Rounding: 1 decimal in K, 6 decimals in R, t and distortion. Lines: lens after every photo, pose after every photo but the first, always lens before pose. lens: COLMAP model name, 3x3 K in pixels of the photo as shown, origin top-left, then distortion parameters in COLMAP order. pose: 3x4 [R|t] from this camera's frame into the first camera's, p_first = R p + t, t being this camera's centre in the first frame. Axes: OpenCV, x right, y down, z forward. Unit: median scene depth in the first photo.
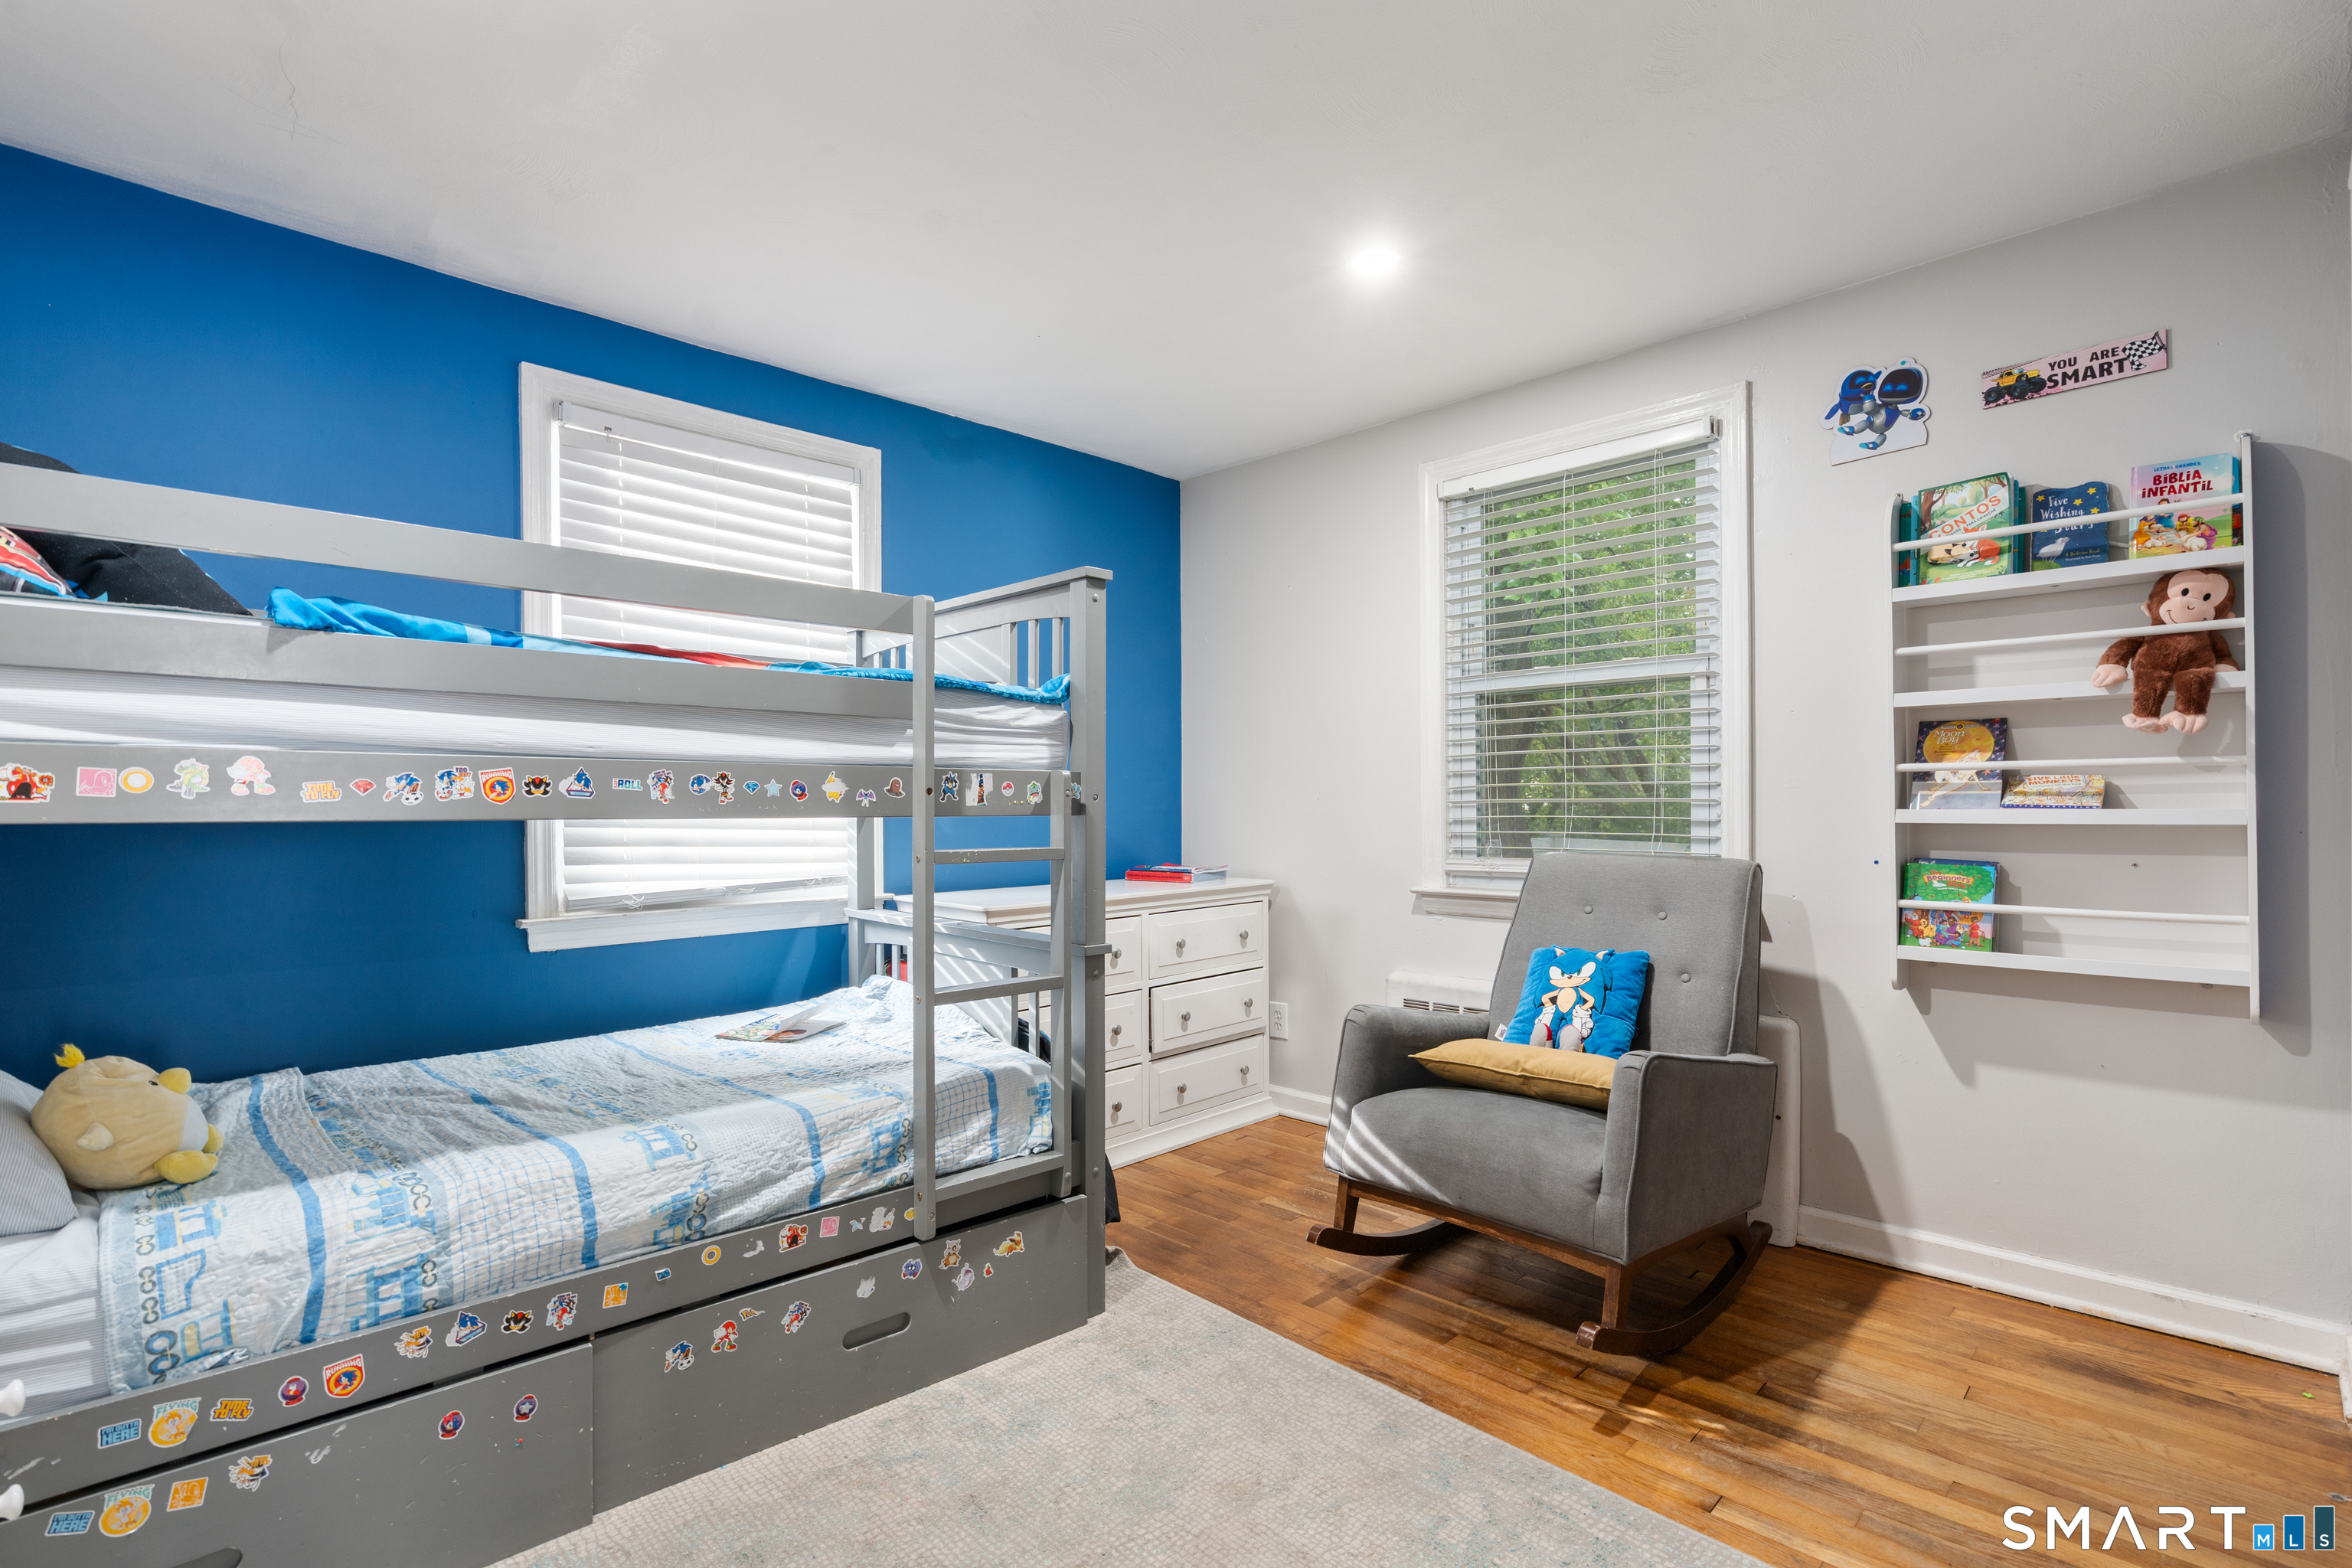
lens RADIAL K [[1083.9, 0, 1174.1], [0, 1083.9, 773.4], [0, 0, 1]] dist [-0.003148, 0.000597]
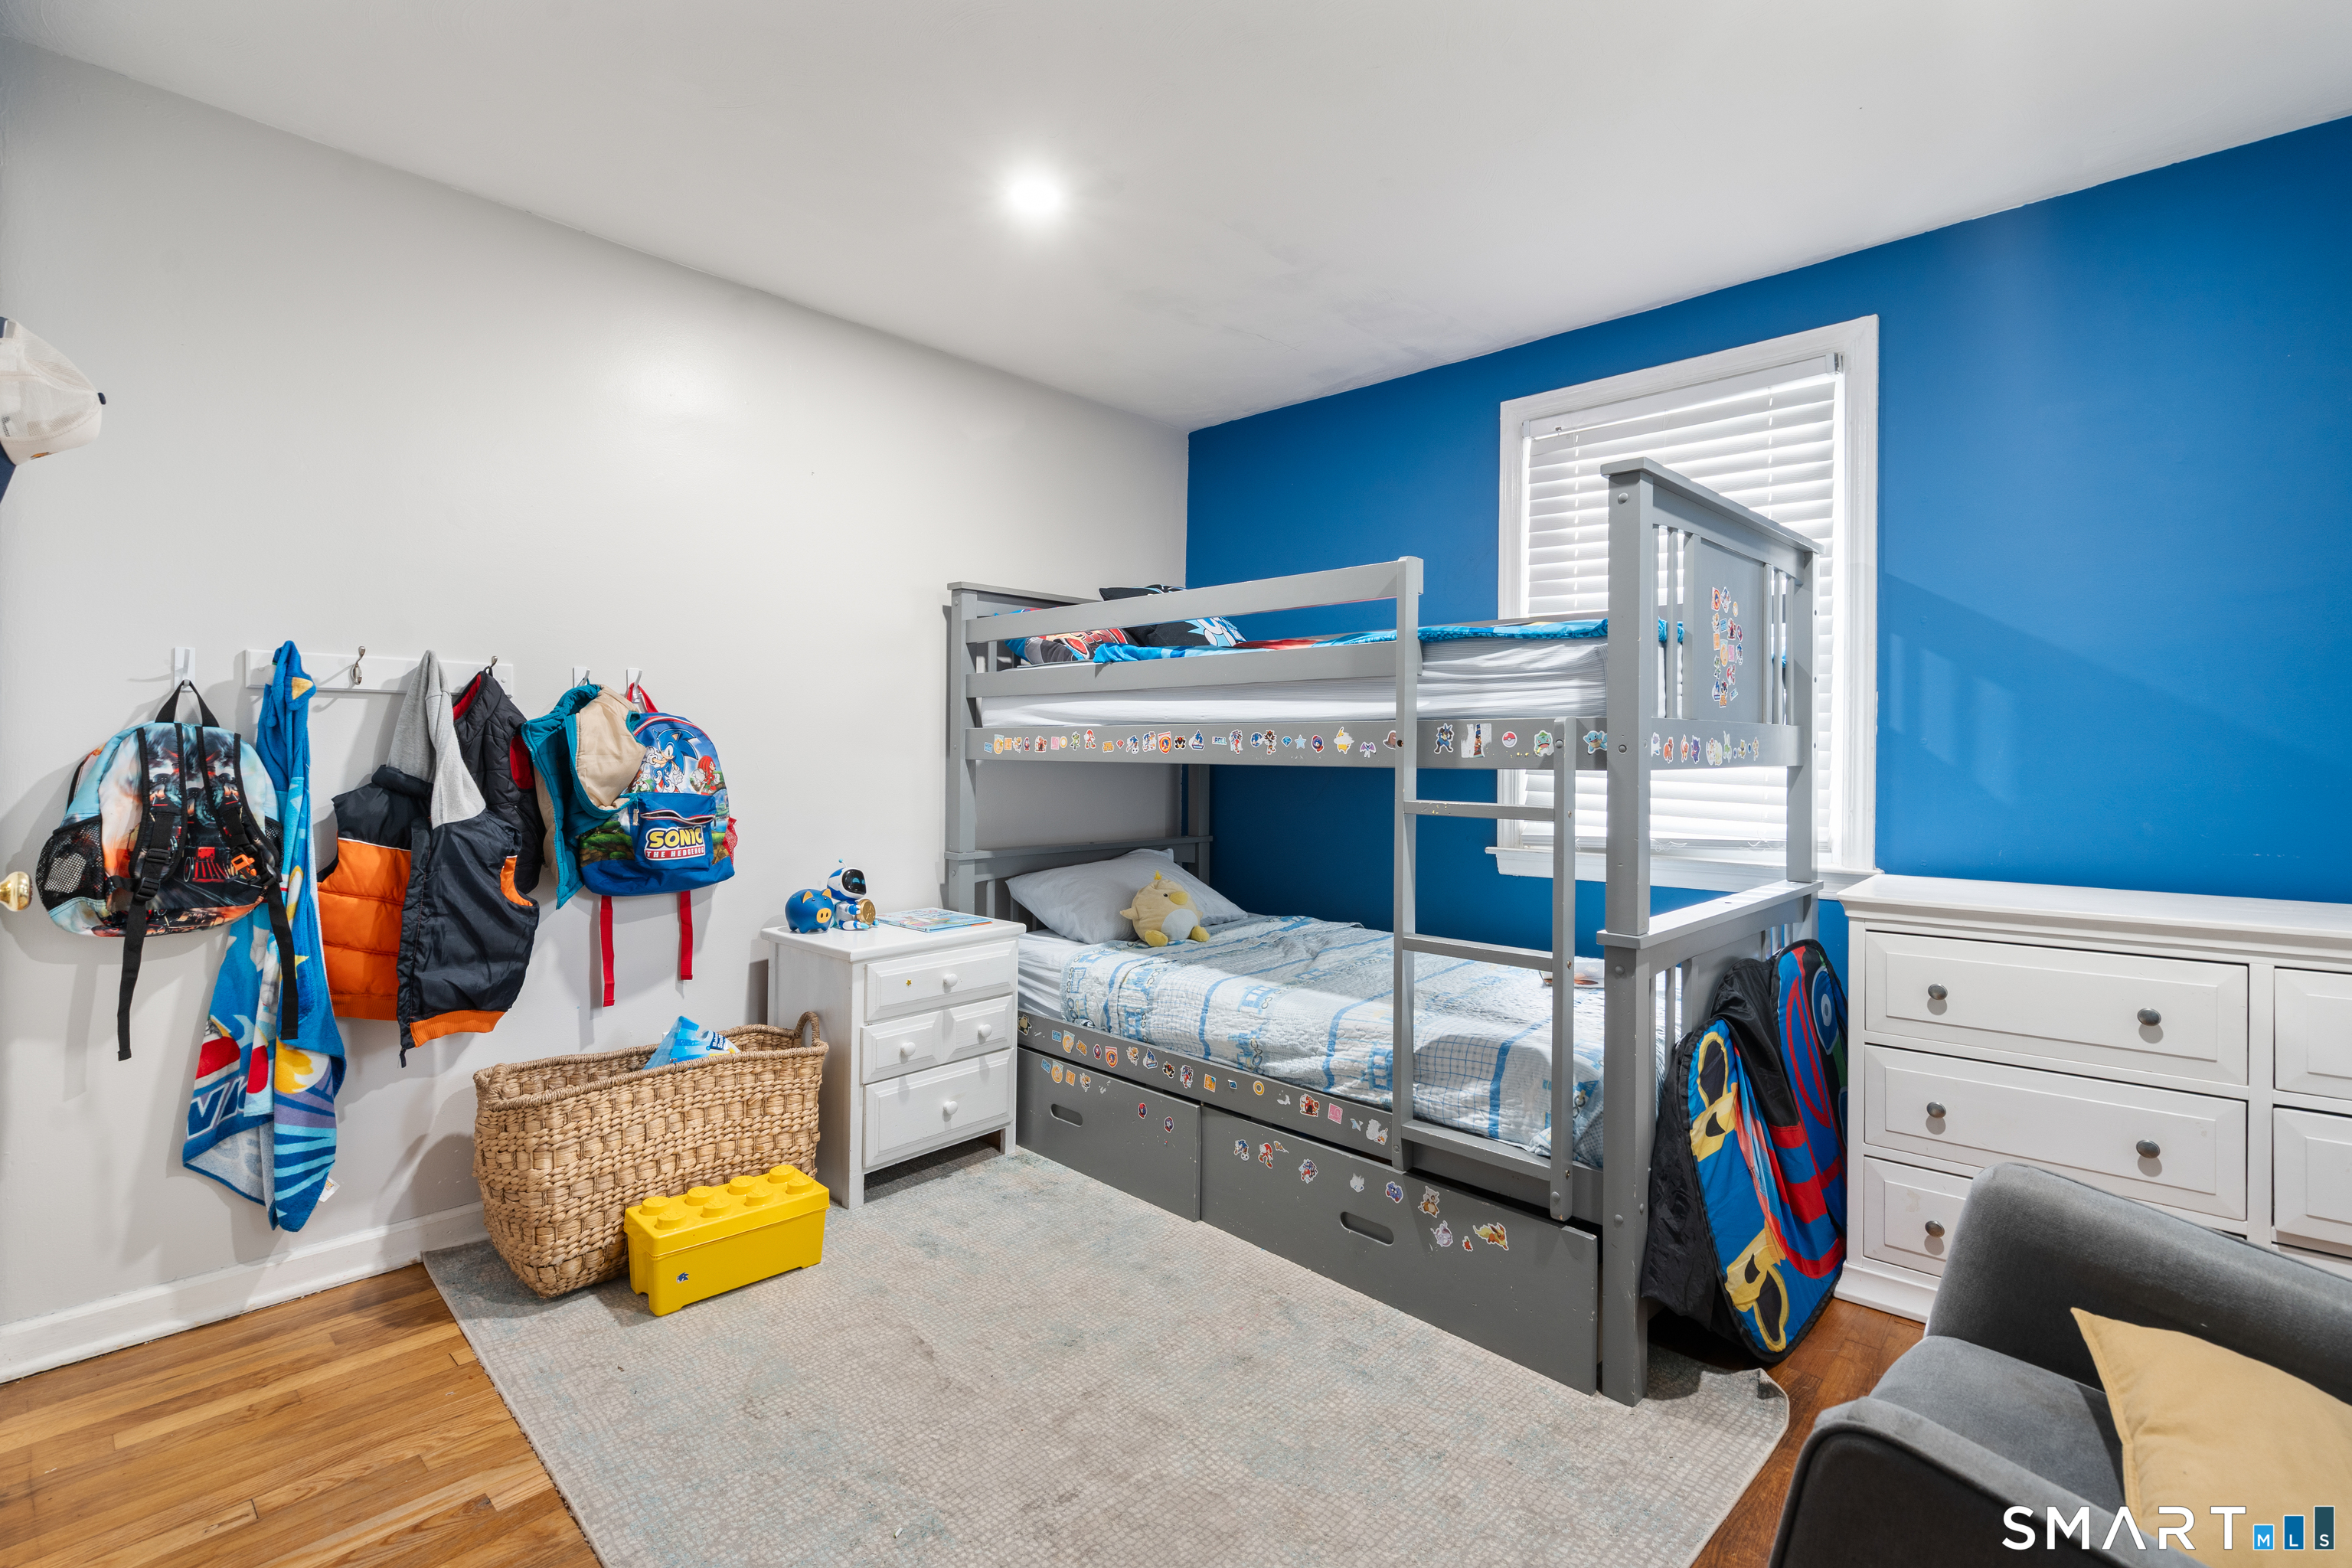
lens RADIAL K [[1058.0, 0, 1182.0], [0, 1058.0, 730.9], [0, 0, 1]] dist [-0.003065, -0.000018]
pose [[0.060636, -0.019646, -0.997967, 0.805085], [0.022120, 0.999587, -0.018334, 0.019340], [0.997915, -0.020963, 0.061046, 0.750333]]
